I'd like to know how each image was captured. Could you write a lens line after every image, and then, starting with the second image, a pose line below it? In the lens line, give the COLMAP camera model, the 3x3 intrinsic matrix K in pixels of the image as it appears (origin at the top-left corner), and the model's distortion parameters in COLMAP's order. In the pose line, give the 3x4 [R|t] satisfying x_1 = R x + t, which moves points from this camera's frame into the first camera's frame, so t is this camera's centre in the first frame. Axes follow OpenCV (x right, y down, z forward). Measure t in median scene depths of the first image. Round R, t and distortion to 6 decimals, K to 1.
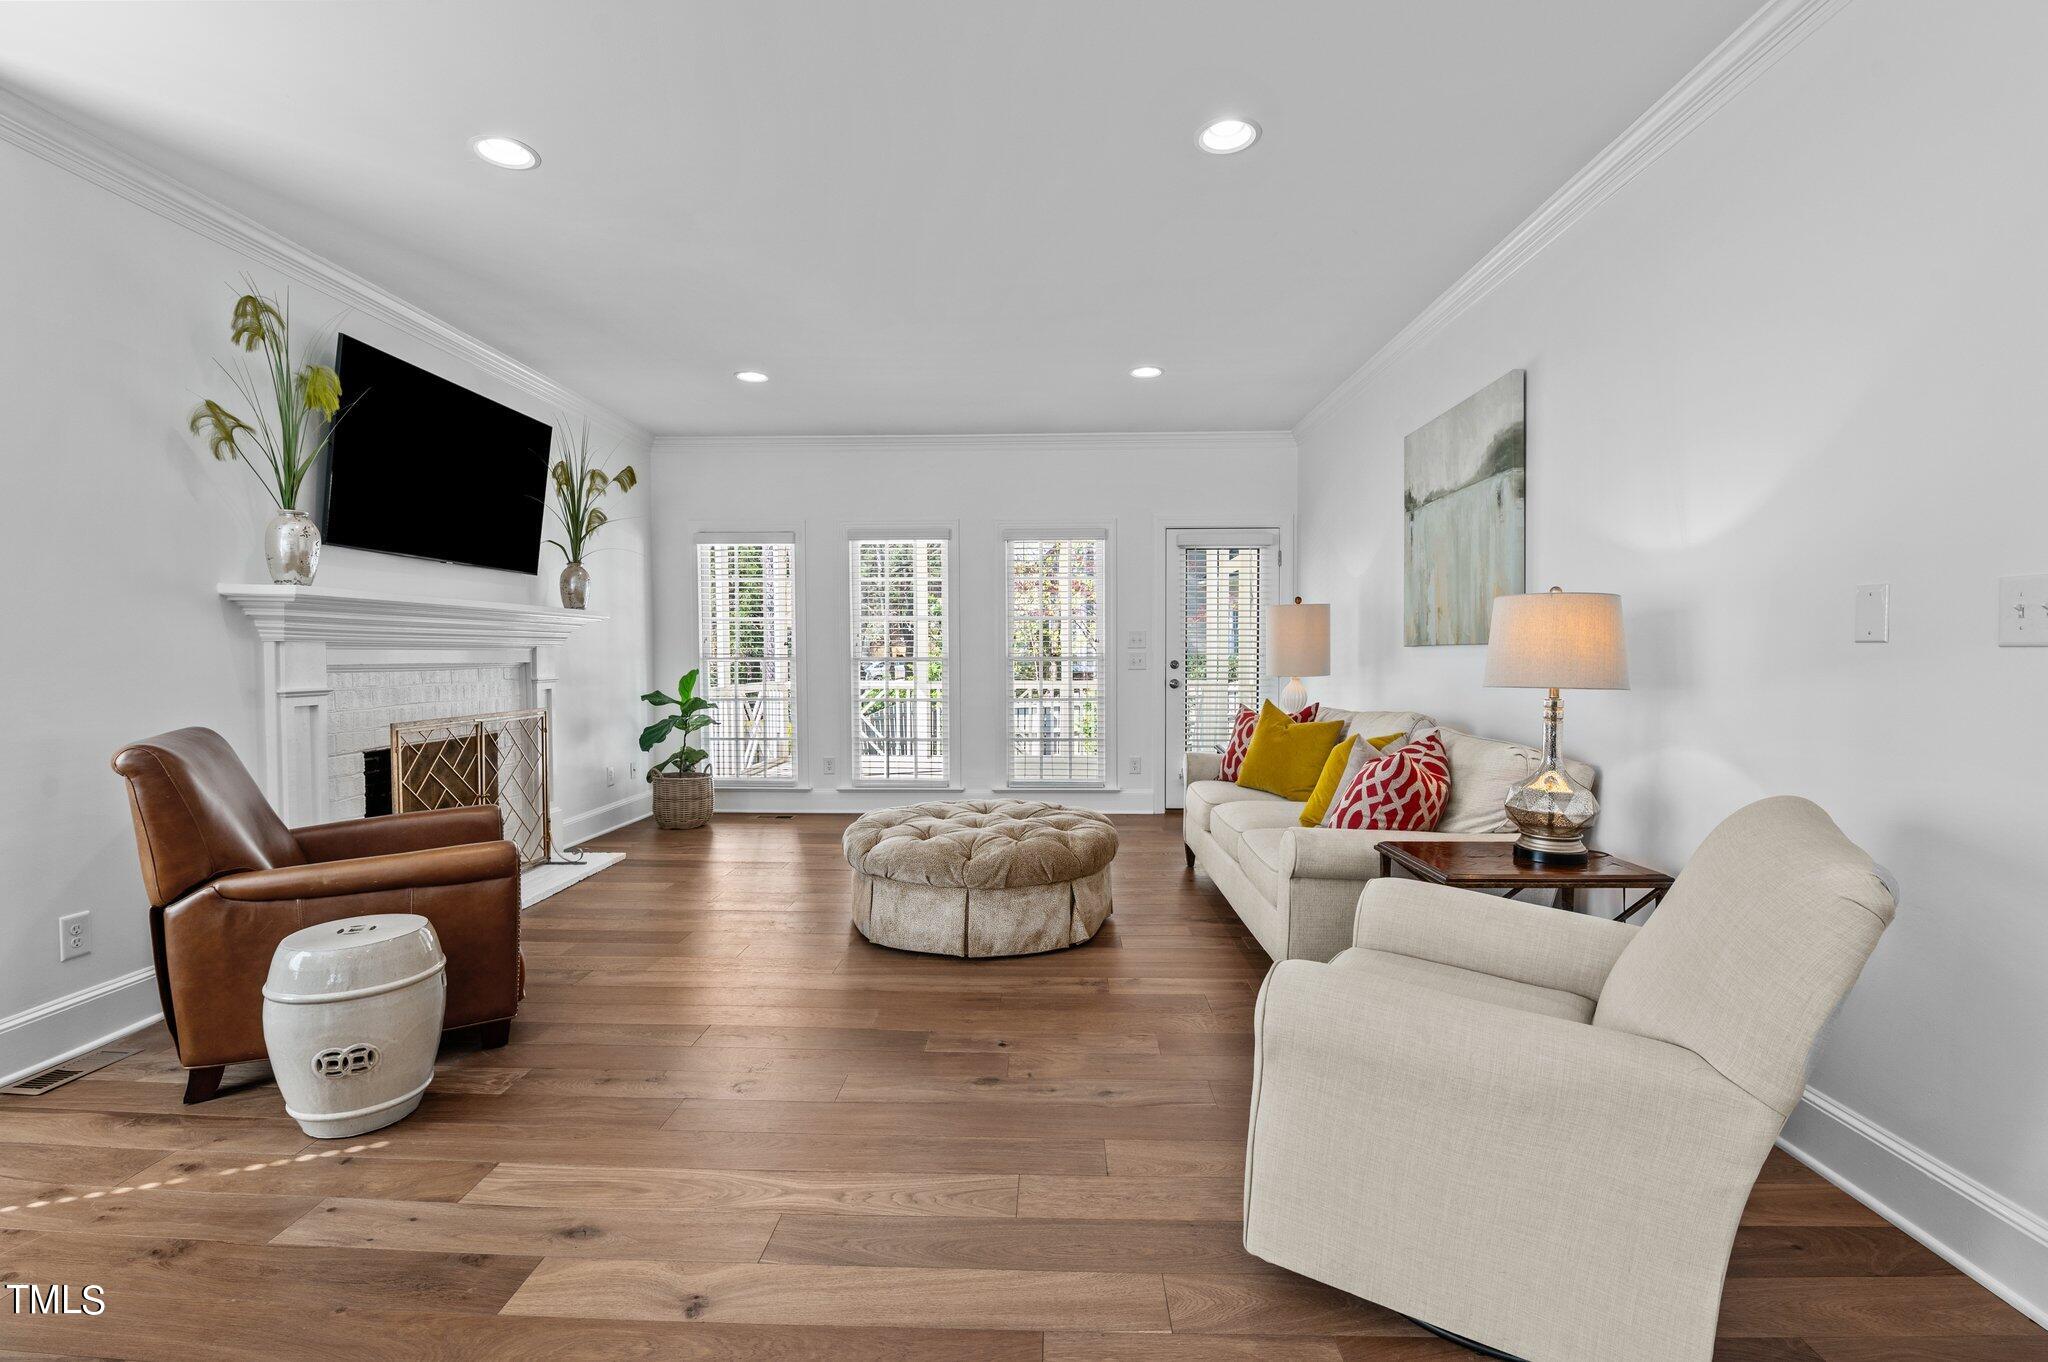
lens RADIAL K [[884.1, 0, 1004.3], [0, 884.1, 662.1], [0, 0, 1]] dist [-0.009254, -0.002212]
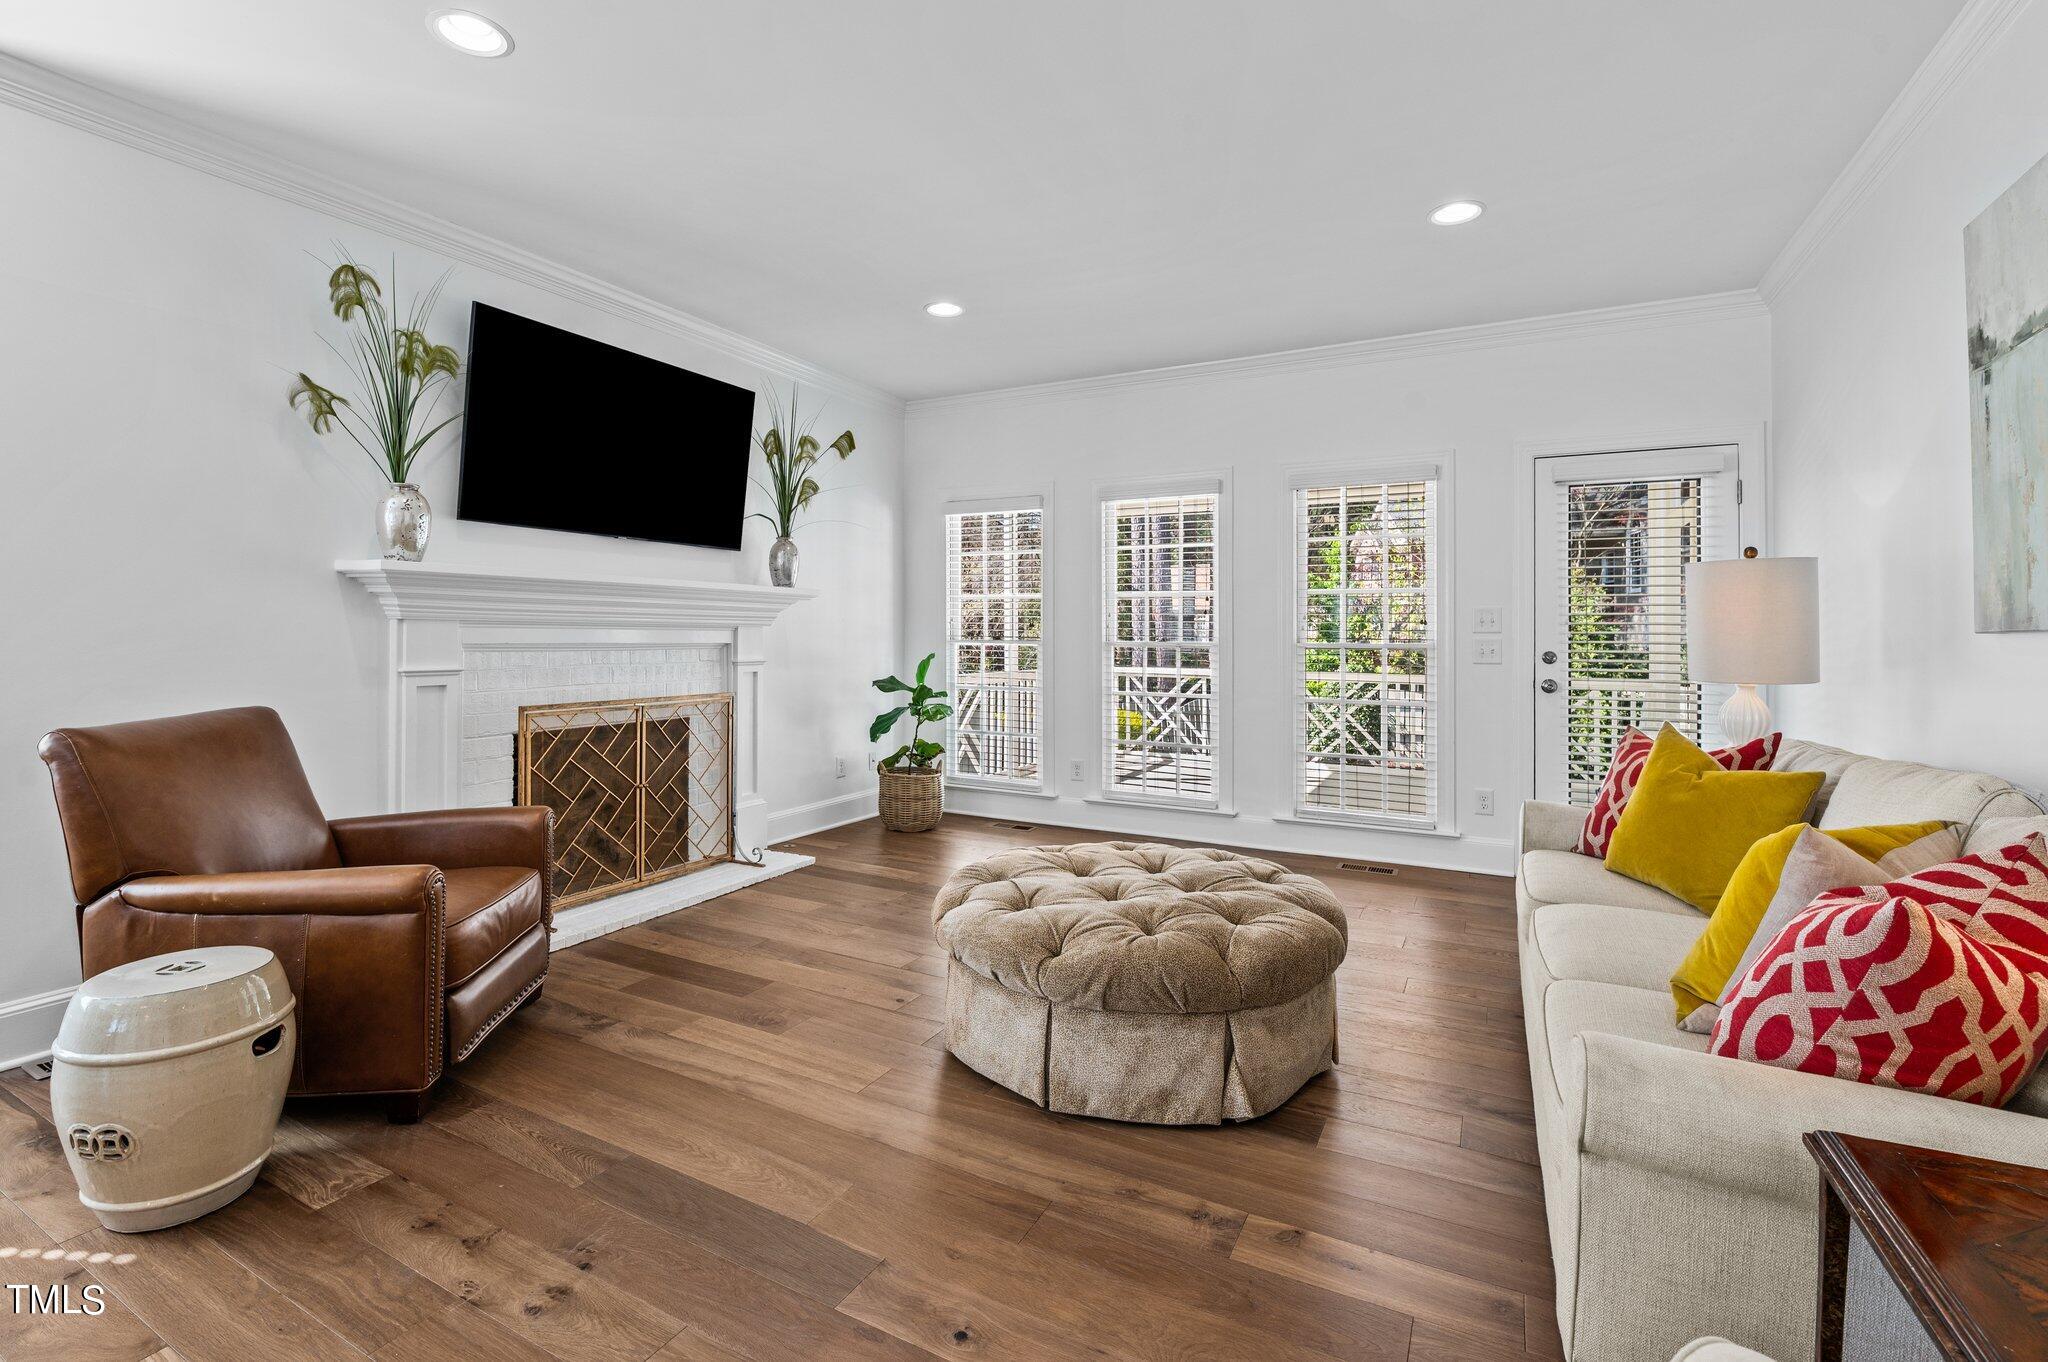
lens RADIAL K [[884.1, 0, 1035.8], [0, 884.1, 615.3], [0, 0, 1]] dist [-0.009254, -0.002212]
pose [[0.905101, -0.000674, -0.425197, 0.212640], [-0.013671, 0.999436, -0.030685, -0.006533], [0.424978, 0.033586, 0.904580, 0.380394]]
